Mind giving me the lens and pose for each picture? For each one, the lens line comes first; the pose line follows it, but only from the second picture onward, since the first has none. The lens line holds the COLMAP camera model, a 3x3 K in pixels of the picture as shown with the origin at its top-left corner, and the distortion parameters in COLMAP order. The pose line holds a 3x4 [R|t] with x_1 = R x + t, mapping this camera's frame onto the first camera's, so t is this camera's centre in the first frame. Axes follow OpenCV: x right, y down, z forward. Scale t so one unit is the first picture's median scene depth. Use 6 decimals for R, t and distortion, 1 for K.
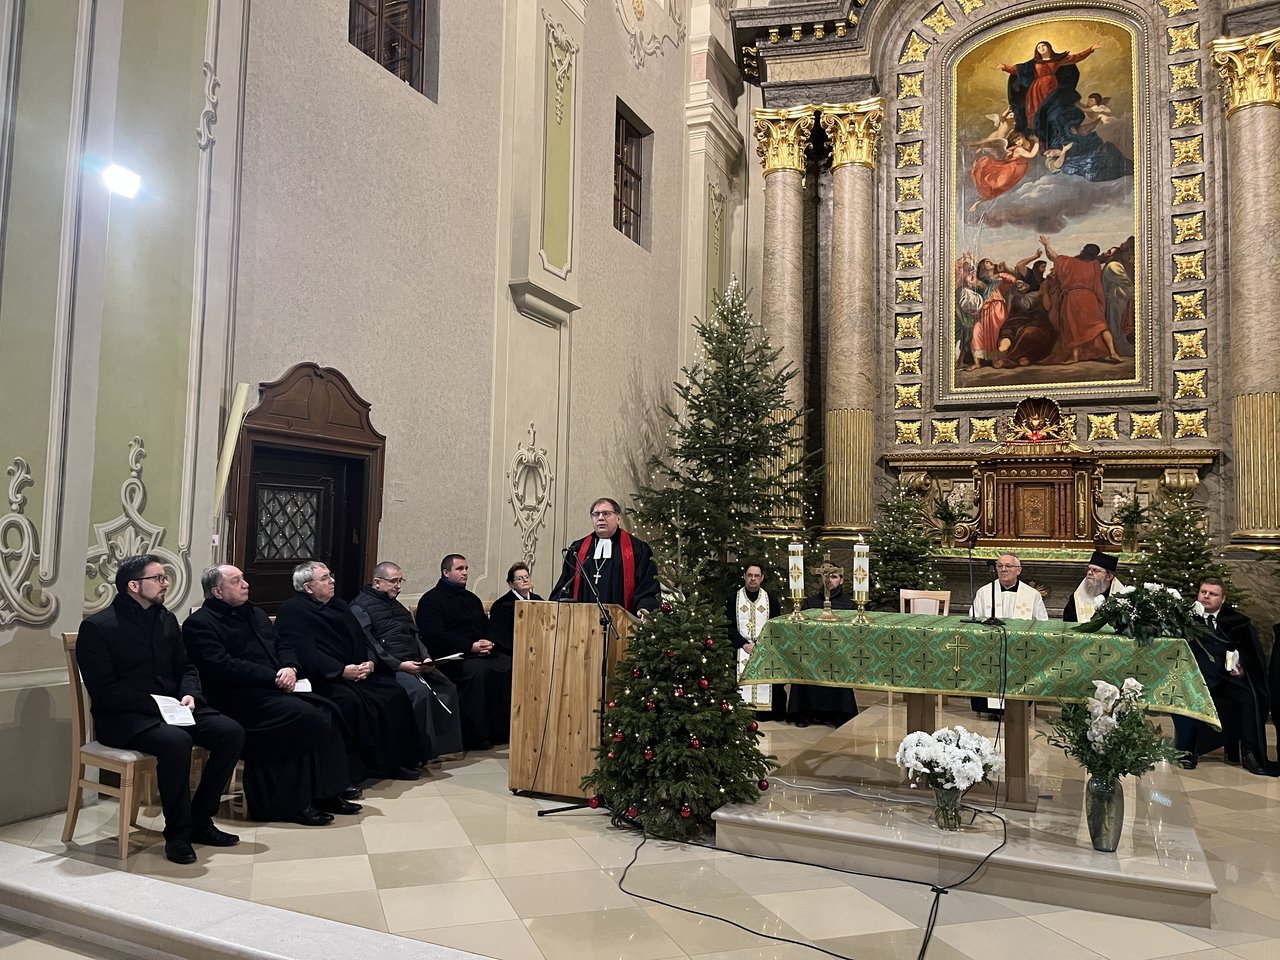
lens RADIAL K [[970.0, 0, 640.4], [0, 970.0, 480.0], [0, 0, 1]] dist [0.041904, -0.001585]
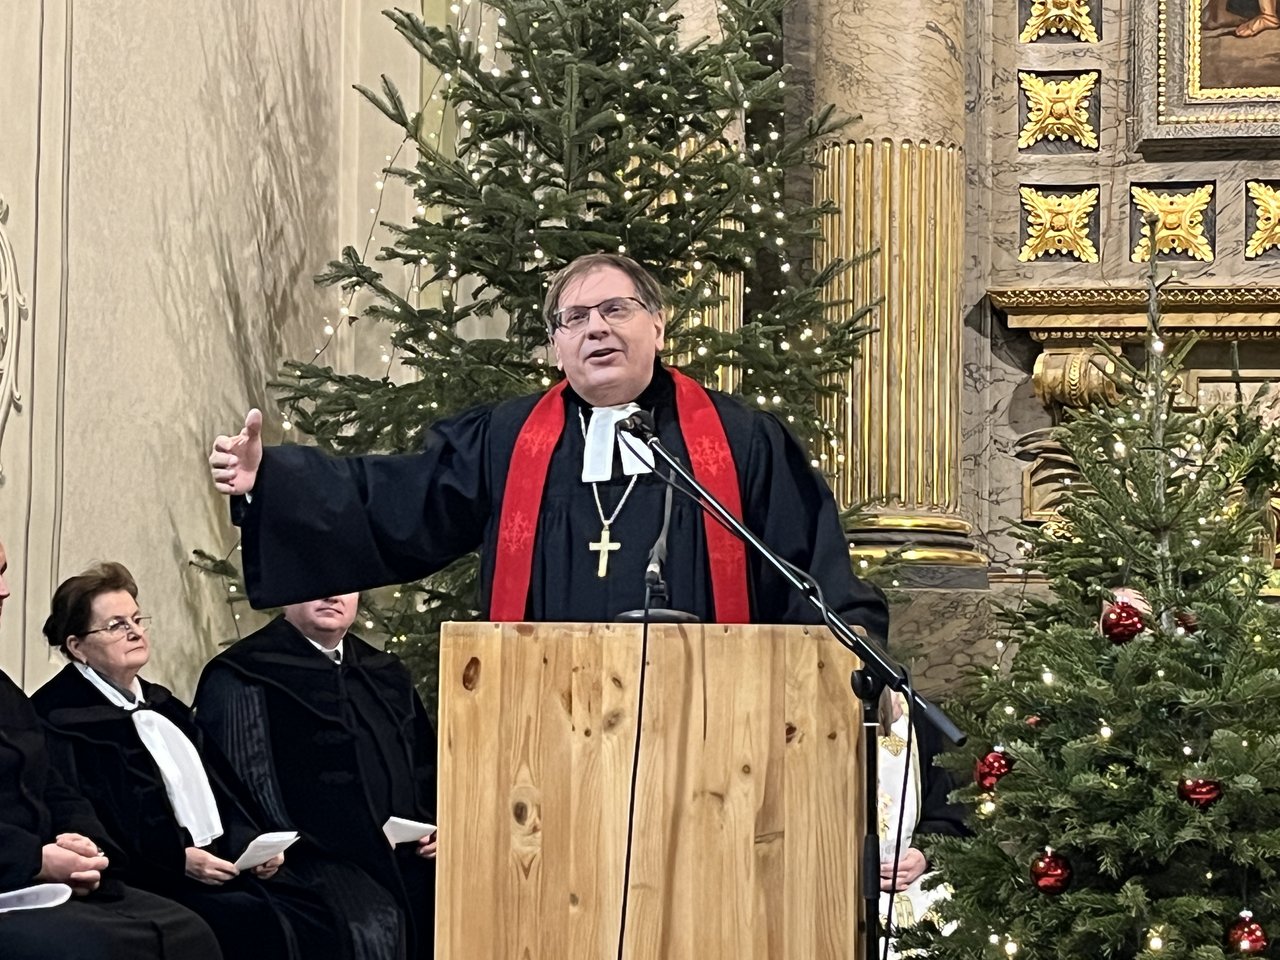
lens RADIAL K [[2965.8, 0, 640.1], [0, 2965.8, 480.3], [0, 0, 1]] dist [0.141392, 0.000000]
pose [[0.964420, 0.007356, 0.264273, -0.119353], [-0.007958, 0.999968, 0.001209, 0.036528], [-0.264255, -0.003269, 0.964447, 0.105495]]
